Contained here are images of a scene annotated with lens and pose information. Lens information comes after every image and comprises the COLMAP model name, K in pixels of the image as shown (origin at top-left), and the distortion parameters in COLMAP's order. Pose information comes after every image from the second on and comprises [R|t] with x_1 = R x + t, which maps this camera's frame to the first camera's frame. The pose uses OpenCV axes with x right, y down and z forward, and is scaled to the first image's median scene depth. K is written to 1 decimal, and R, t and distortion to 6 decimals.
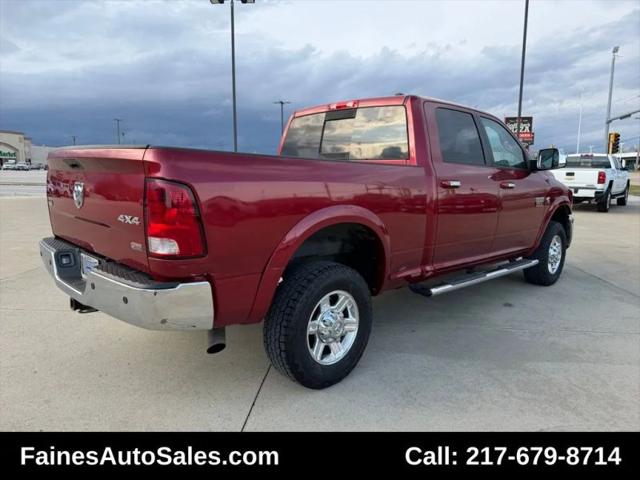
lens RADIAL K [[464.0, 0, 316.6], [0, 464.0, 240.8], [0, 0, 1]] dist [0.028645, -0.026389]
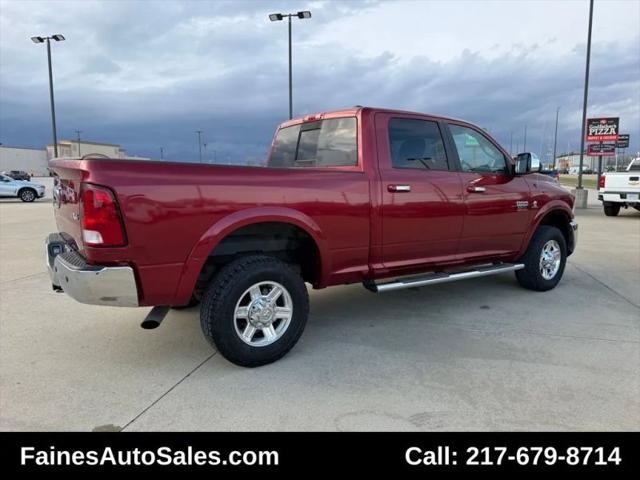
lens RADIAL K [[462.0, 0, 316.6], [0, 462.0, 238.1], [0, 0, 1]] dist [0.042402, -0.053557]
pose [[0.986268, 0.014329, -0.164530, 0.253809], [-0.017593, 0.999676, -0.018400, 0.014314], [0.164213, 0.021042, 0.986200, -0.073231]]
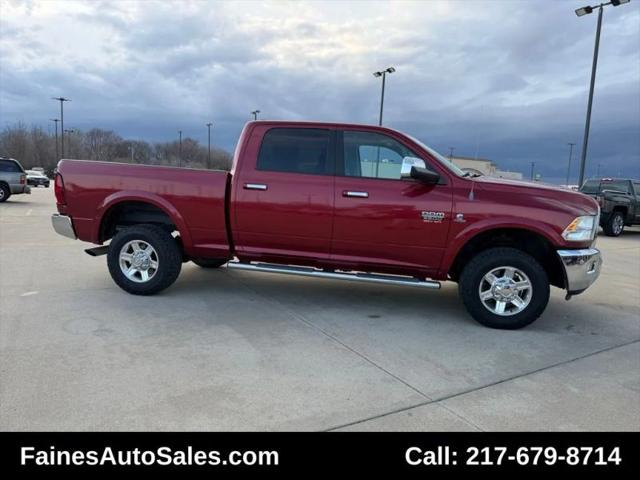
lens RADIAL K [[464.0, 0, 316.6], [0, 464.0, 240.8], [0, 0, 1]] dist [0.028645, -0.026389]
pose [[0.561448, 0.117392, -0.819143, 1.345636], [-0.160555, 0.986529, 0.031335, -0.038132], [0.811787, 0.113924, 0.572733, 0.383461]]
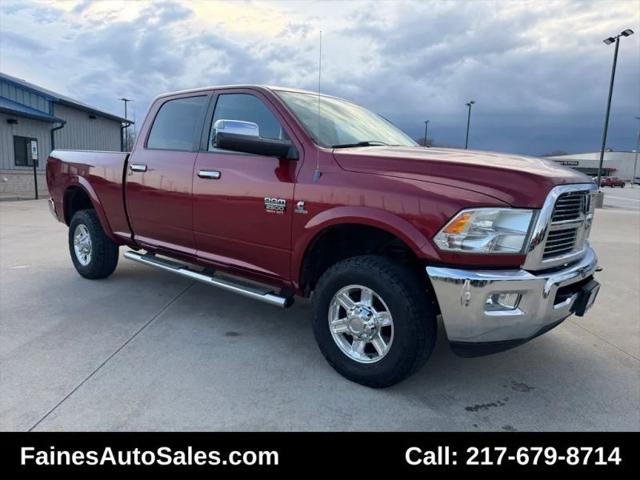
lens RADIAL K [[467.3, 0, 315.6], [0, 467.3, 253.2], [0, 0, 1]] dist [0.011291, -0.004602]
pose [[0.076483, 0.160088, -0.984135, 1.377170], [-0.180087, 0.973011, 0.144283, -0.151735], [0.980673, 0.166195, 0.103248, 1.238194]]
